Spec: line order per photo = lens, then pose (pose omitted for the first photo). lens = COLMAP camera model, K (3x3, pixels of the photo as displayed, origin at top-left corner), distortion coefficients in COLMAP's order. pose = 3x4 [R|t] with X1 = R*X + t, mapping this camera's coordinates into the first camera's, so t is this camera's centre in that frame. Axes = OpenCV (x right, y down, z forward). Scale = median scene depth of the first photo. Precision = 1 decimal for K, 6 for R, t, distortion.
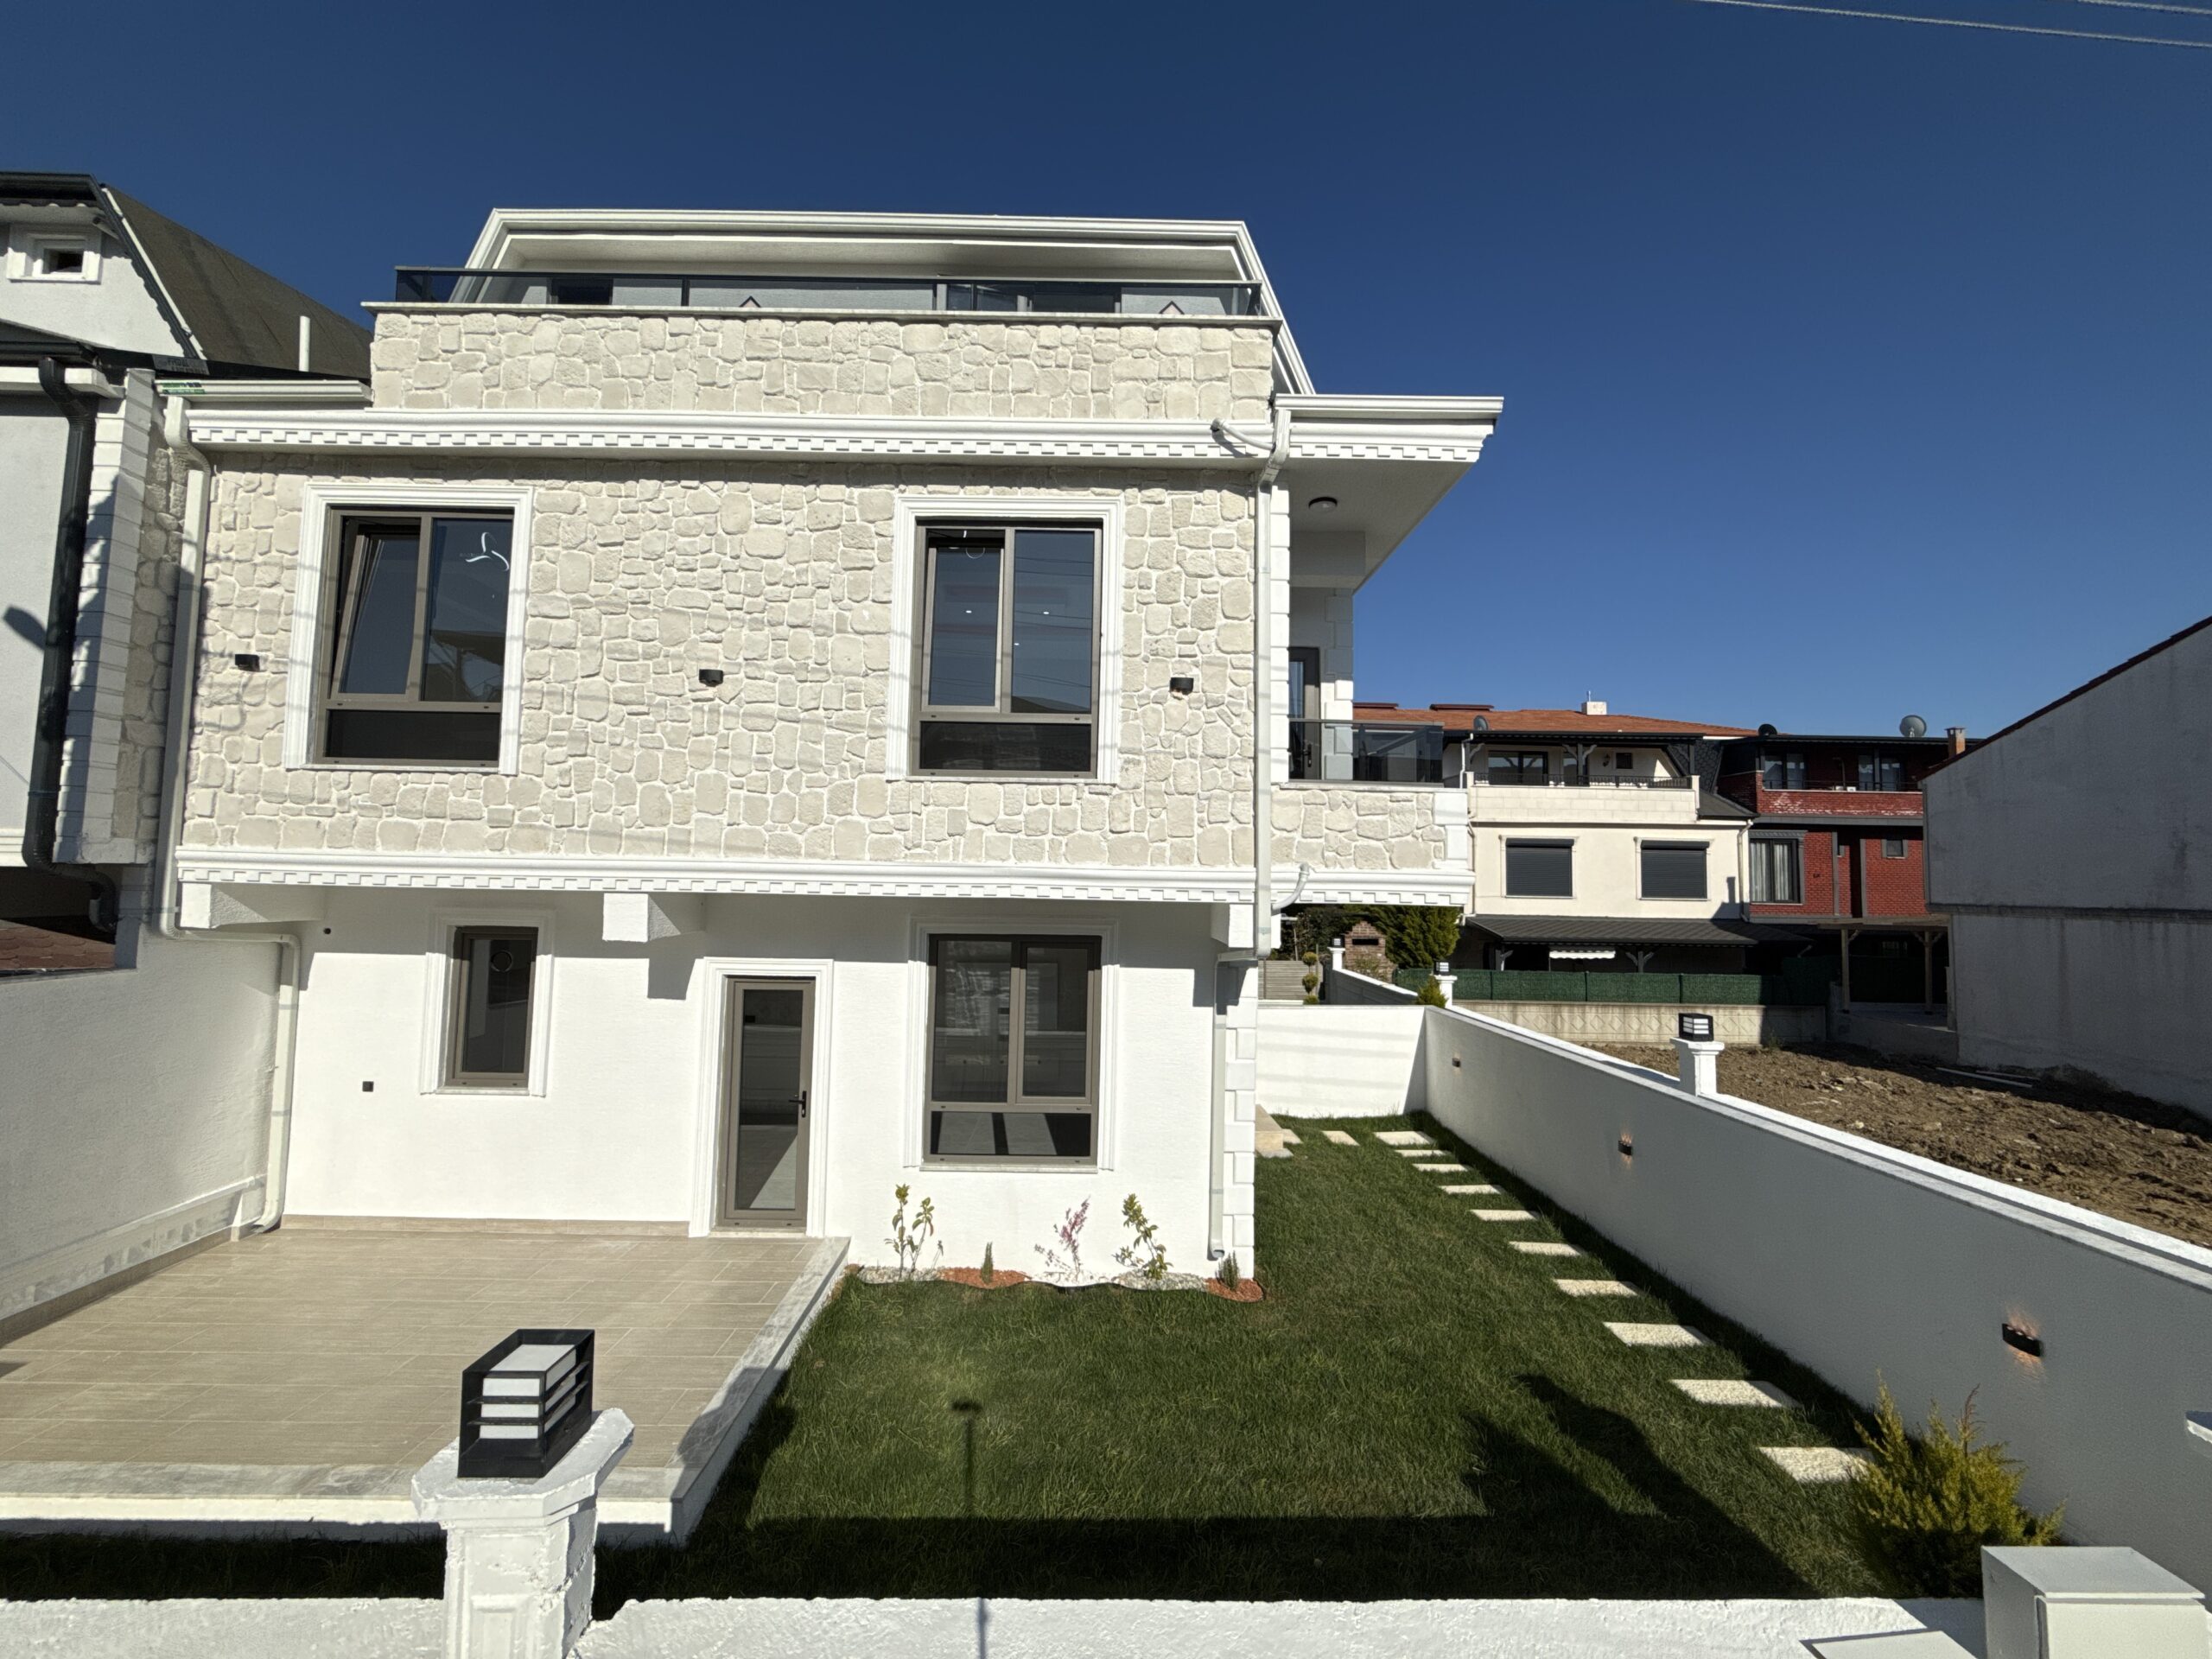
lens RADIAL K [[883.4, 0, 1106.0], [0, 883.4, 829.5], [0, 0, 1]] dist [-0.000735, 0.000068]
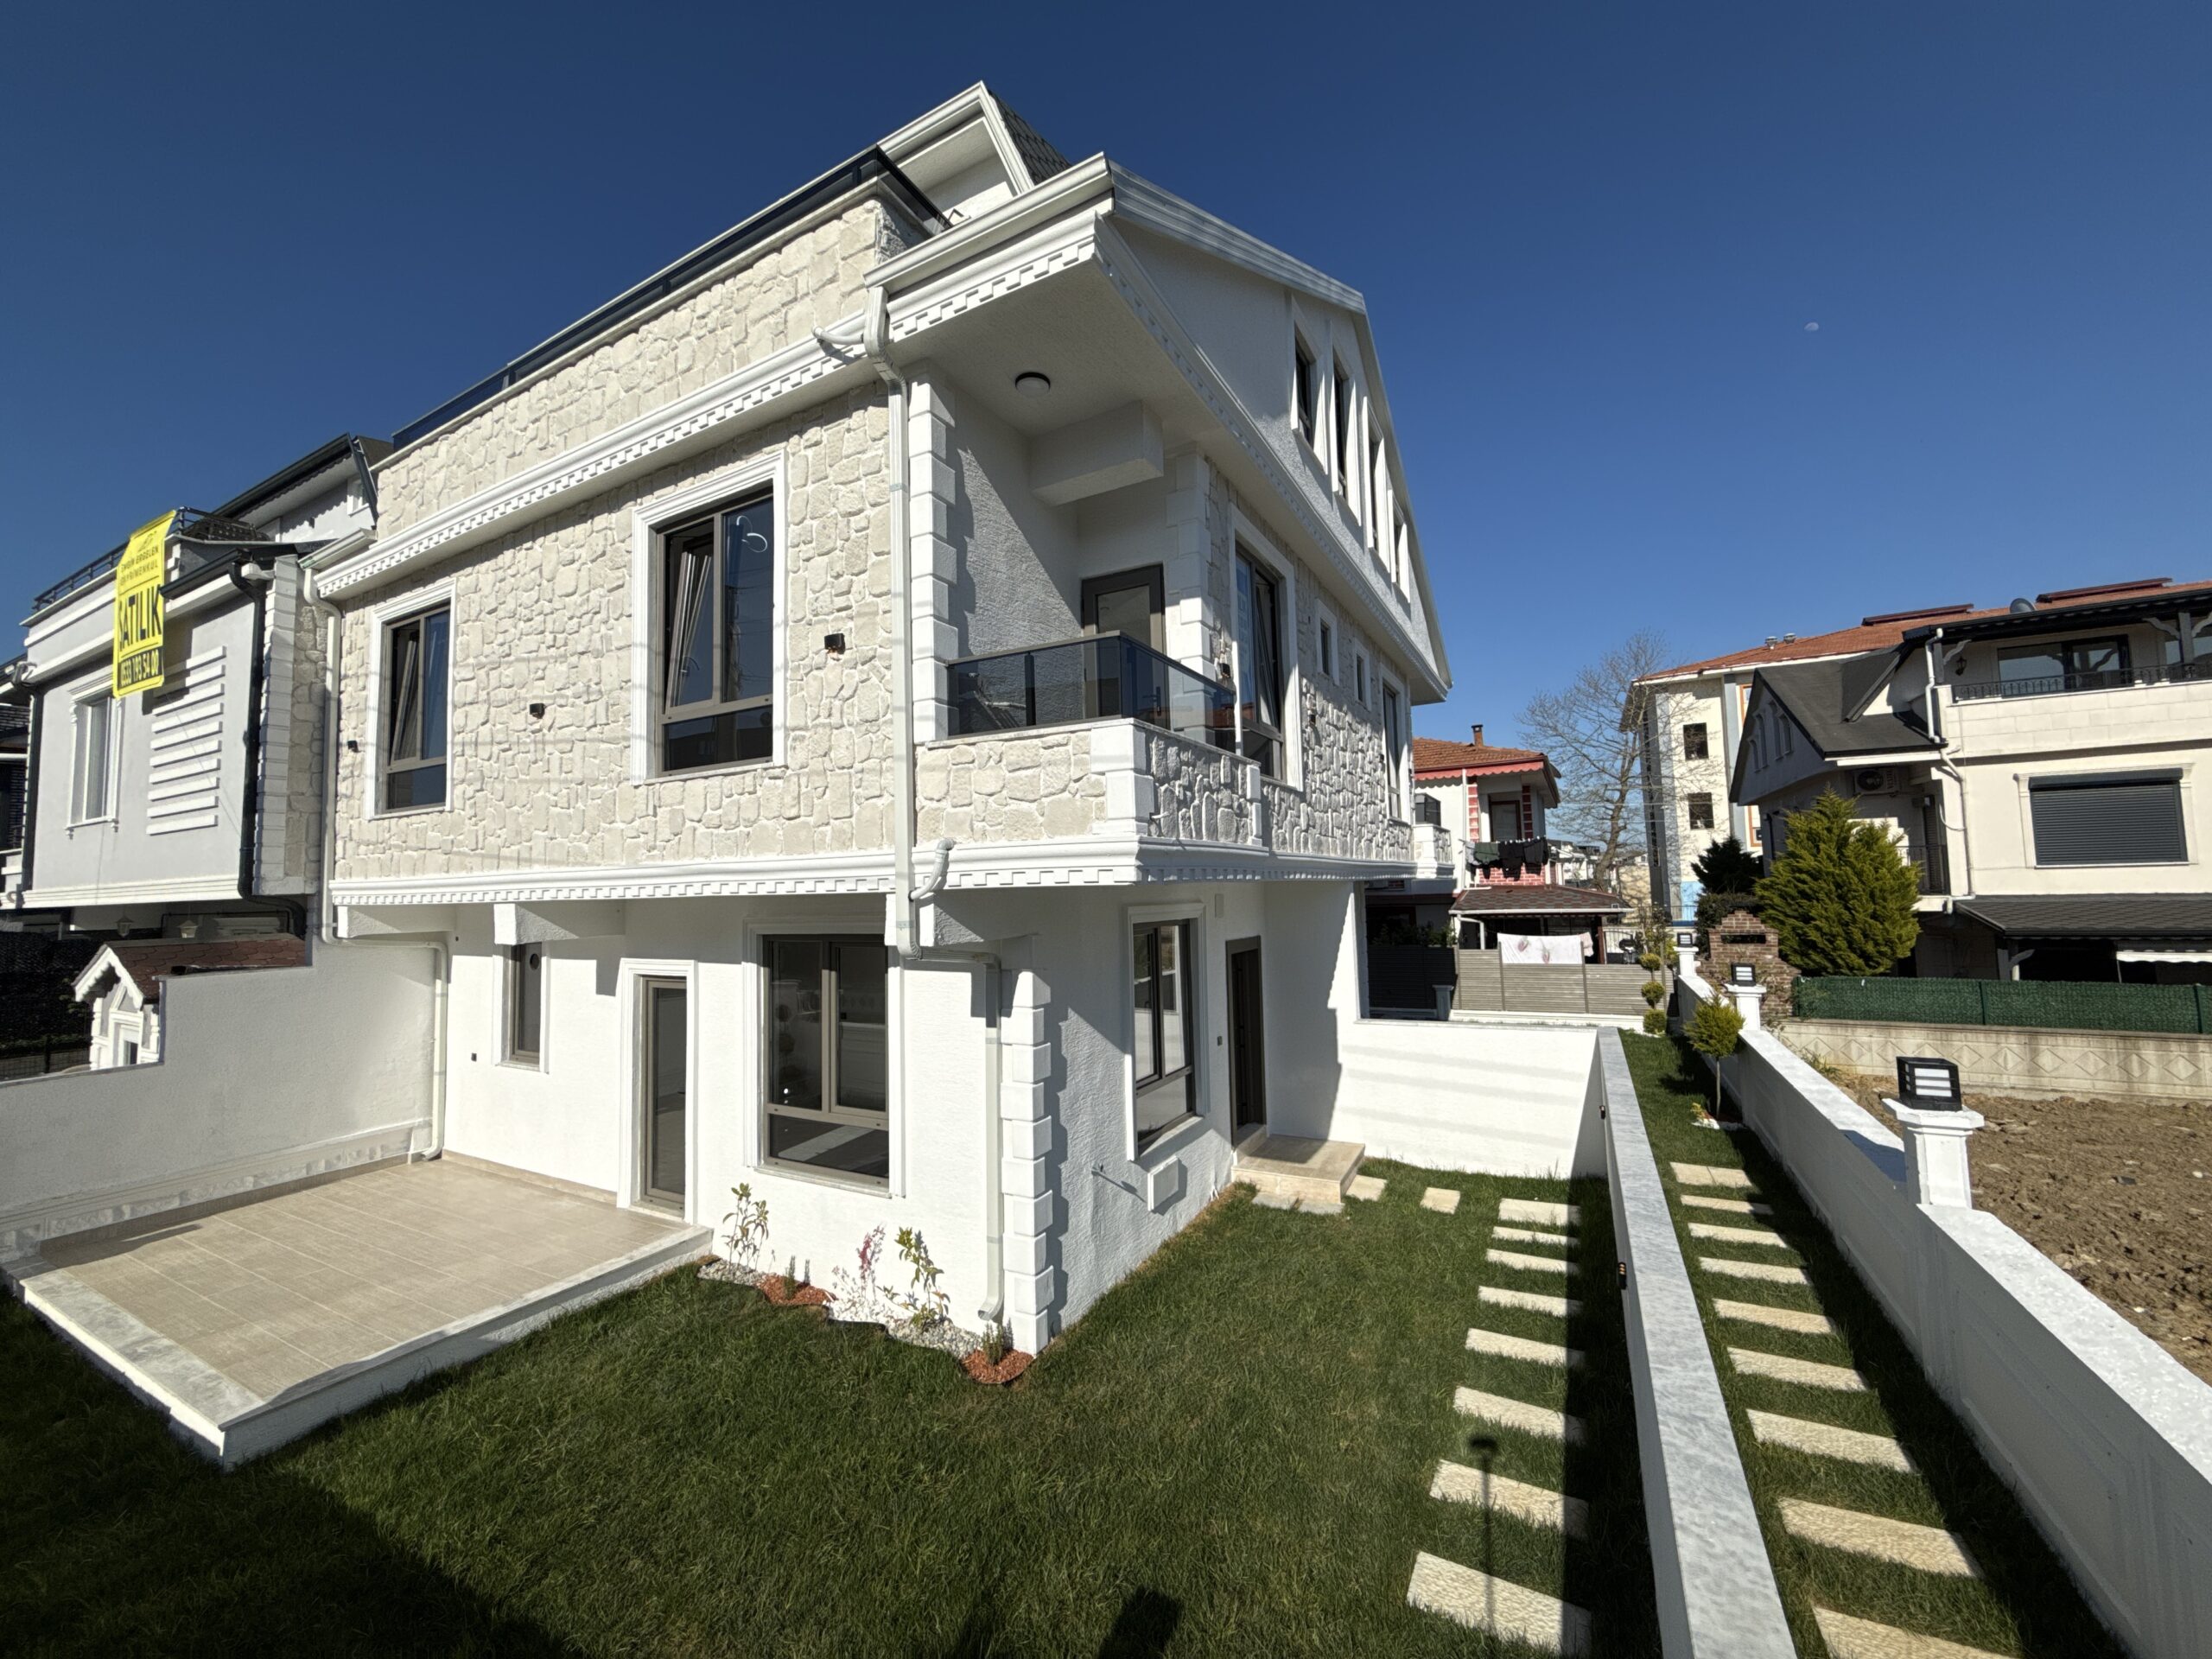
lens RADIAL K [[883.4, 0, 1106.0], [0, 883.4, 829.5], [0, 0, 1]] dist [-0.000735, 0.000068]
pose [[0.865146, -0.072933, -0.496188, 0.721968], [0.071044, 0.997215, -0.022706, 0.056234], [0.496462, -0.015607, 0.867918, 0.370850]]
